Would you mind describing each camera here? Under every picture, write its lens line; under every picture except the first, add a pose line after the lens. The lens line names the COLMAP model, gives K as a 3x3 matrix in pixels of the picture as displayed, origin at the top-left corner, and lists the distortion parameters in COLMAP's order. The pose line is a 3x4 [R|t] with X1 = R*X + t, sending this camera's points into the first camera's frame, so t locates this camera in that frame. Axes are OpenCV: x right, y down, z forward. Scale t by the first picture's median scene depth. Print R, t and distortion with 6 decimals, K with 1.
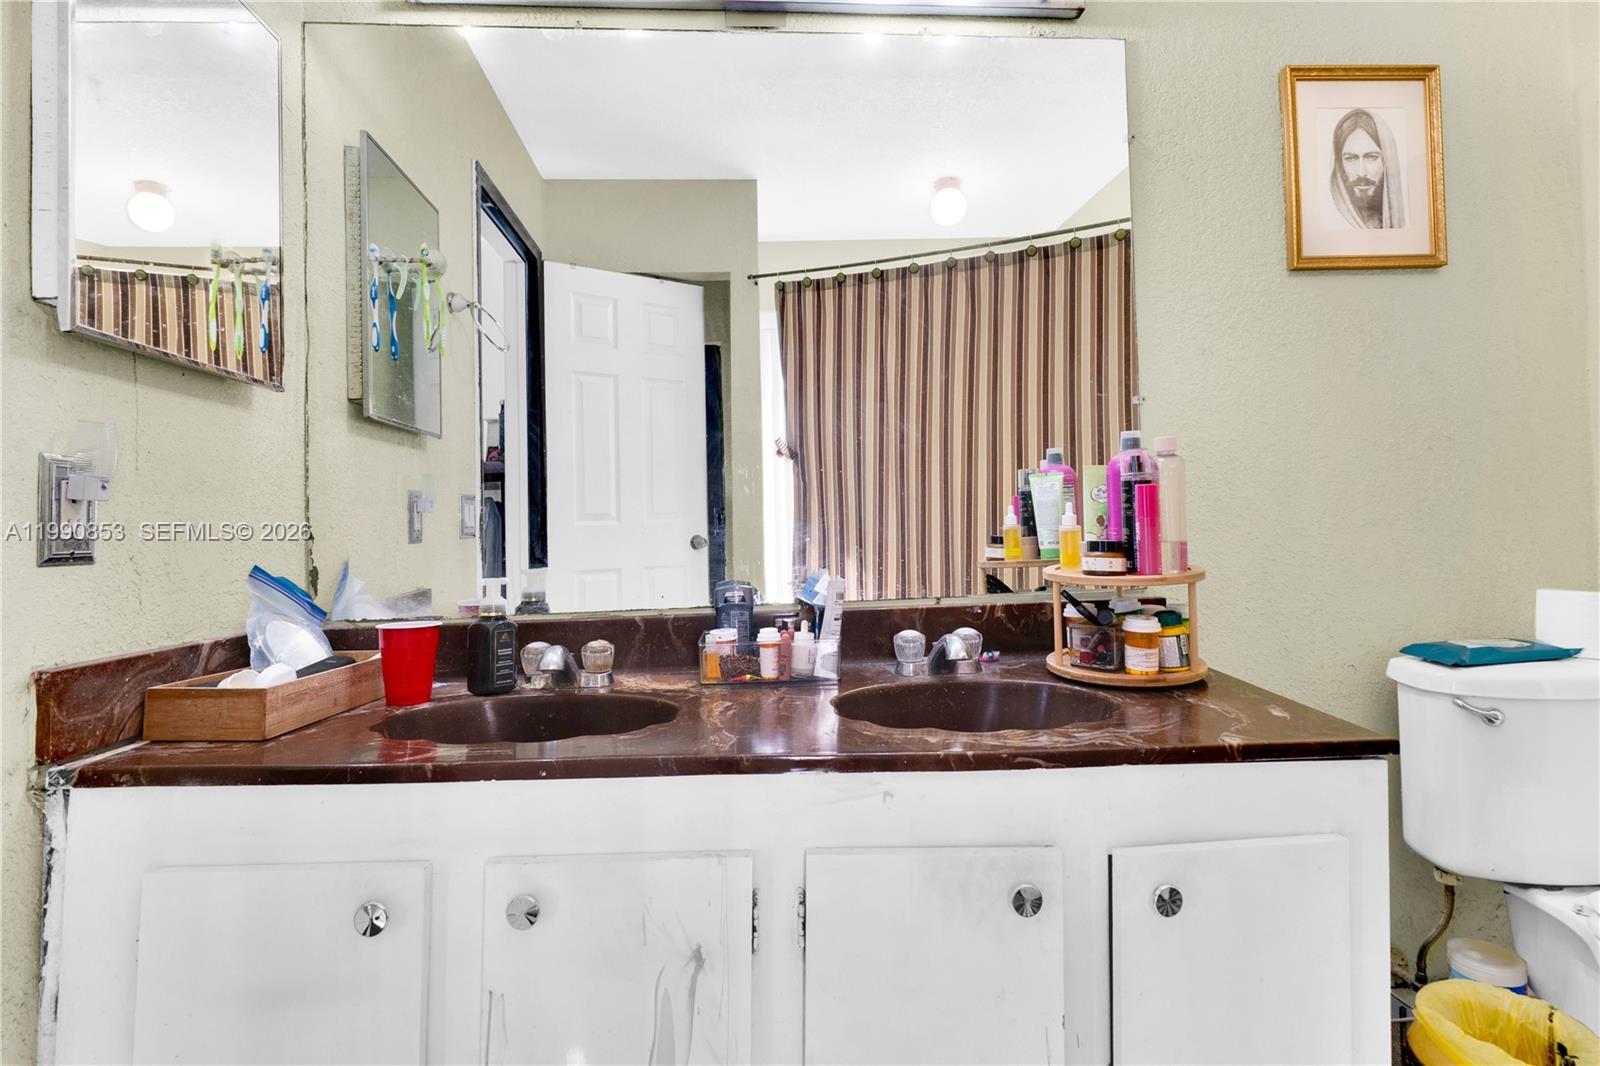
lens RADIAL K [[830.4, 0, 802.6], [0, 830.4, 486.1], [0, 0, 1]] dist [-0.001134, -0.000101]
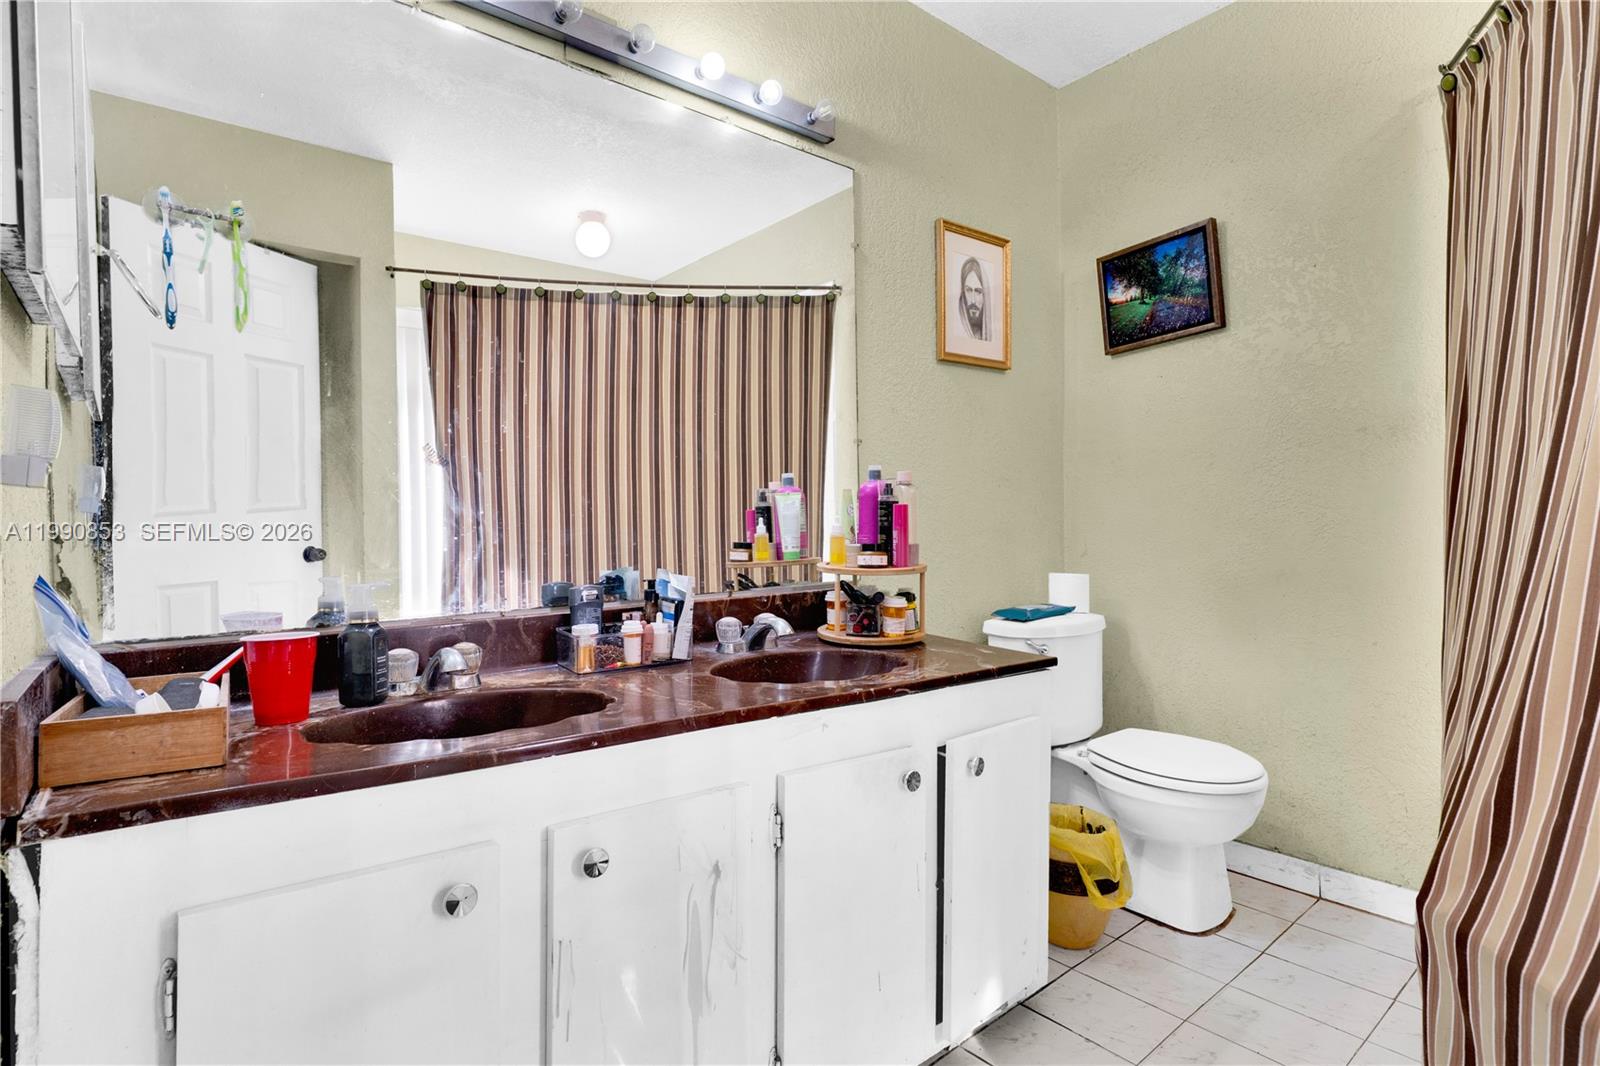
lens RADIAL K [[896.6, 0, 700.5], [0, 896.6, 528.7], [0, 0, 1]] dist [-0.002494, 0.001591]
pose [[0.816167, 0.012688, 0.577677, -0.665411], [-0.029069, 0.999395, 0.019119, 0.018289], [-0.577084, -0.032396, 0.816042, -0.054520]]
